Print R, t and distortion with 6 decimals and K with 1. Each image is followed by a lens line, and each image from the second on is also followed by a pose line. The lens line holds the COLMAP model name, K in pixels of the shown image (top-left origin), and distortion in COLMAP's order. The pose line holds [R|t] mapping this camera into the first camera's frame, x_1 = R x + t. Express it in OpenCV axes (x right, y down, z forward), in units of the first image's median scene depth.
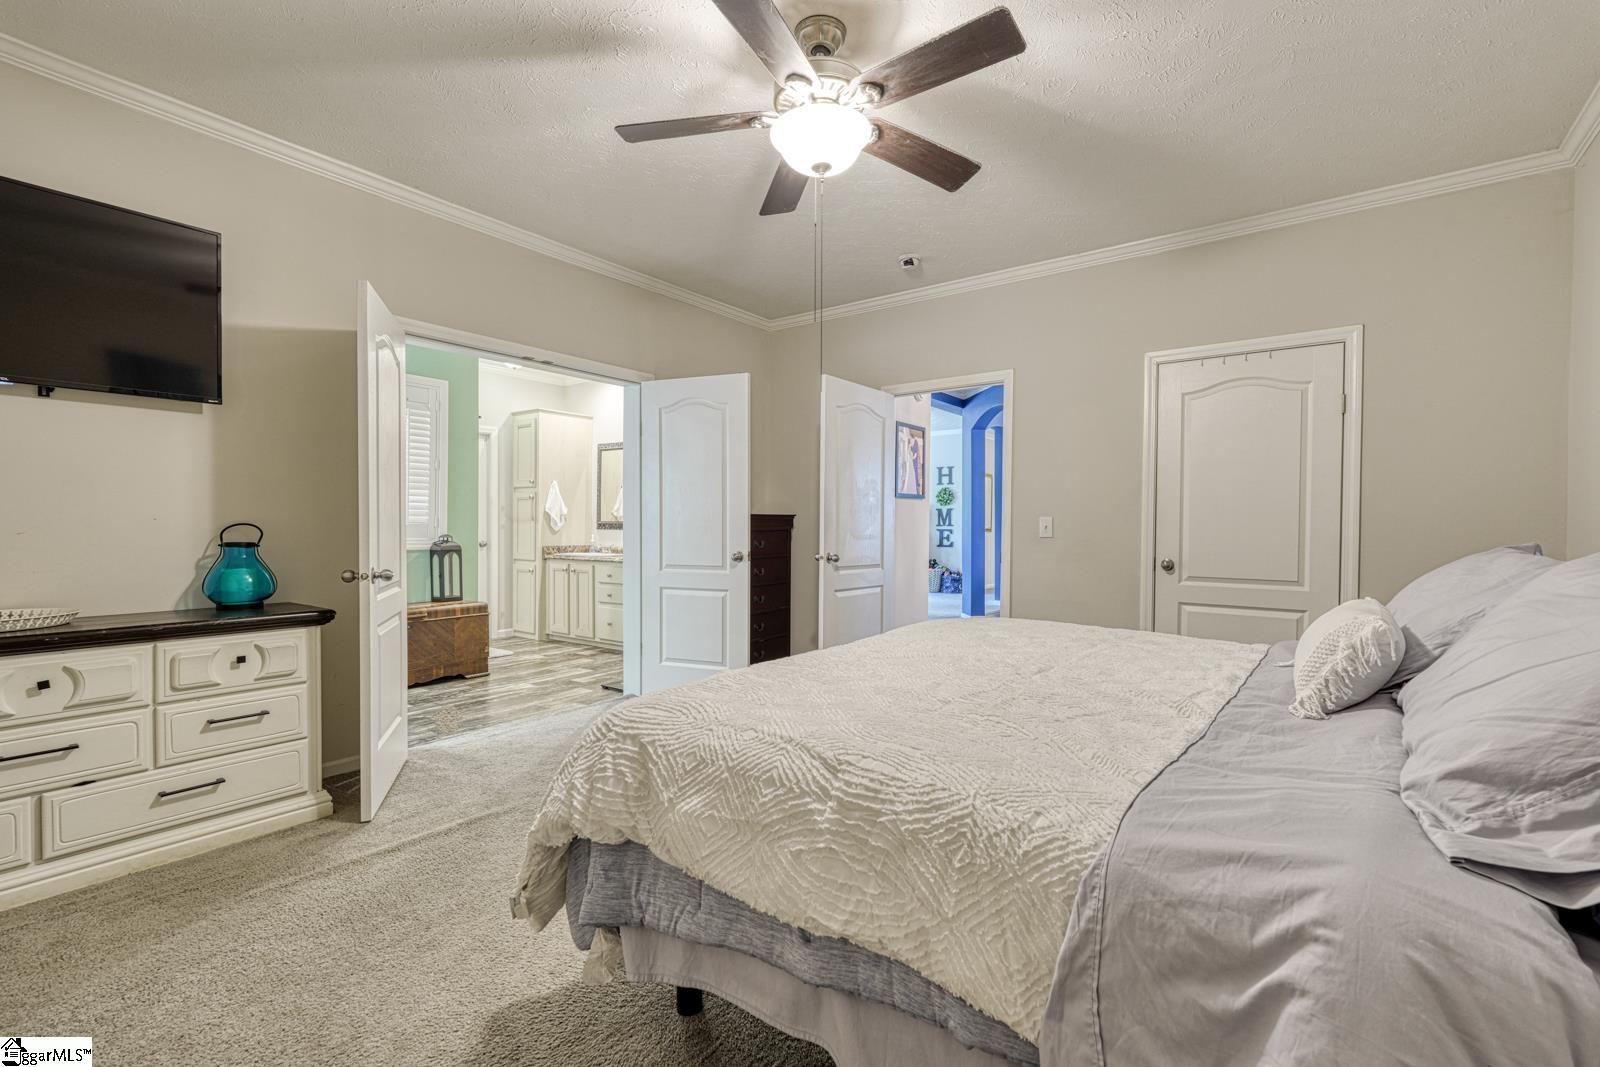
lens RADIAL K [[699.8, 0, 803.9], [0, 699.8, 537.2], [0, 0, 1]] dist [0.001253, 0.000208]
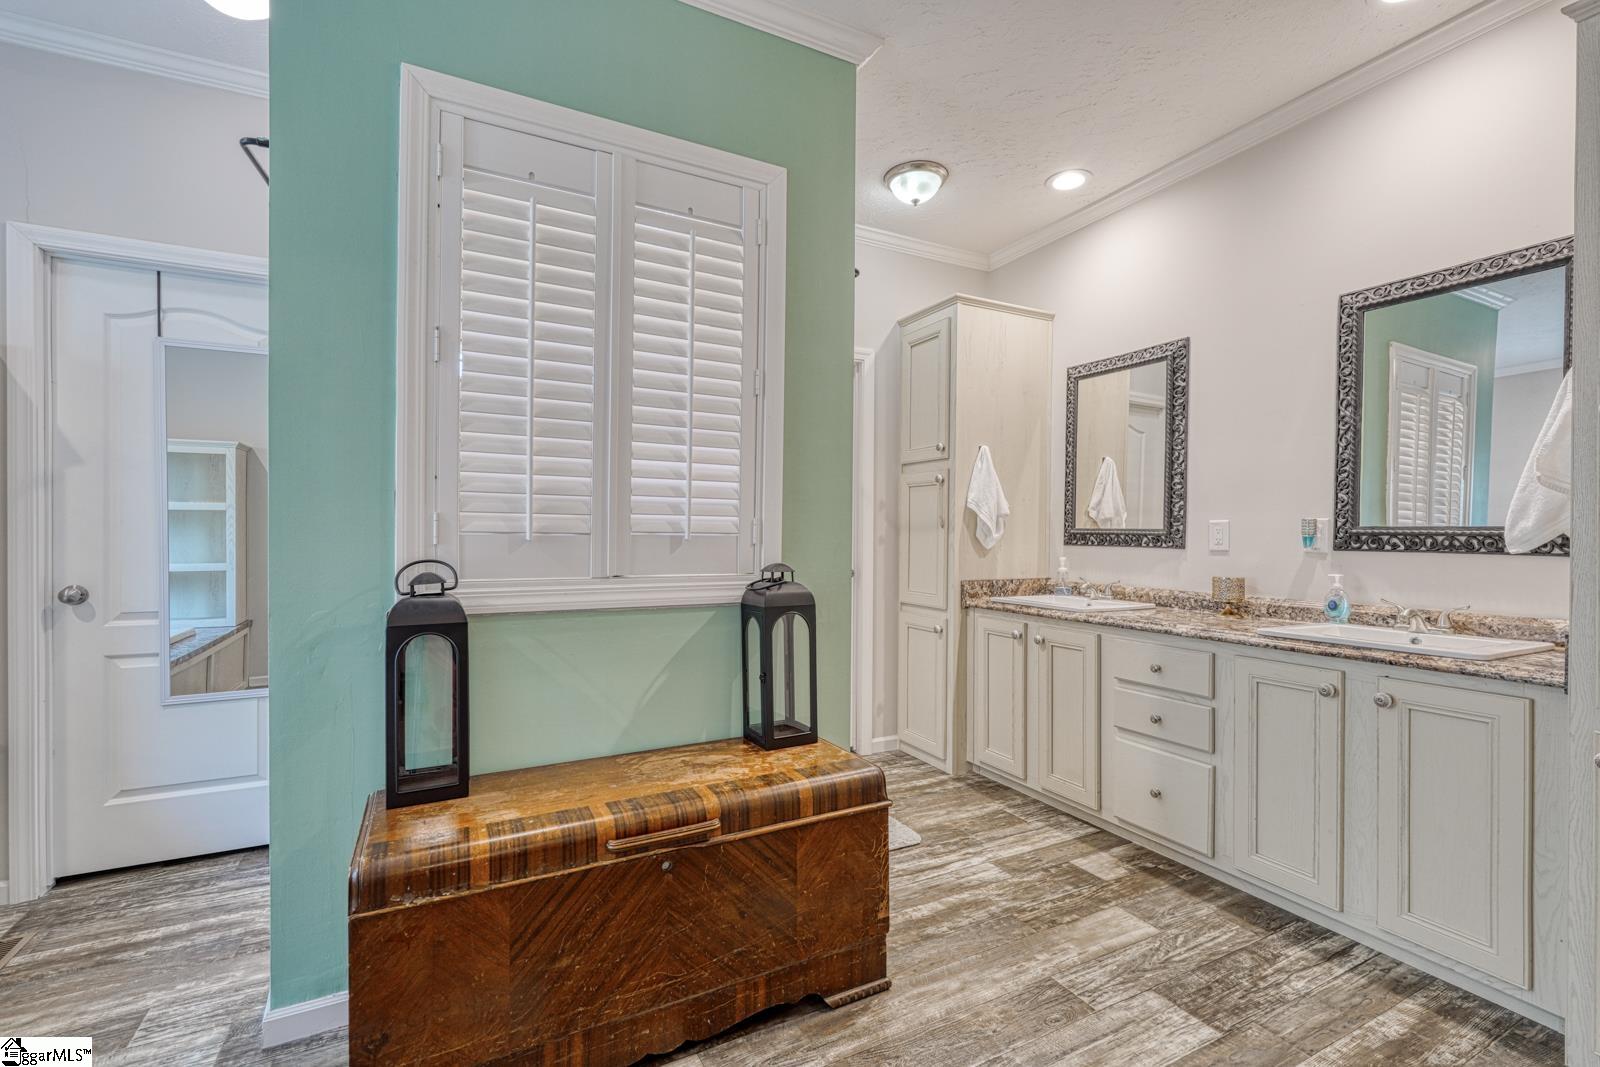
lens RADIAL K [[701.3, 0, 804.0], [0, 701.3, 537.7], [0, 0, 1]] dist [0.001526, 0.000085]
pose [[0.898224, 0.001333, -0.439536, -0.262292], [-0.006702, 0.999921, -0.010665, -0.011092], [0.439487, 0.012526, 0.898162, 0.525190]]
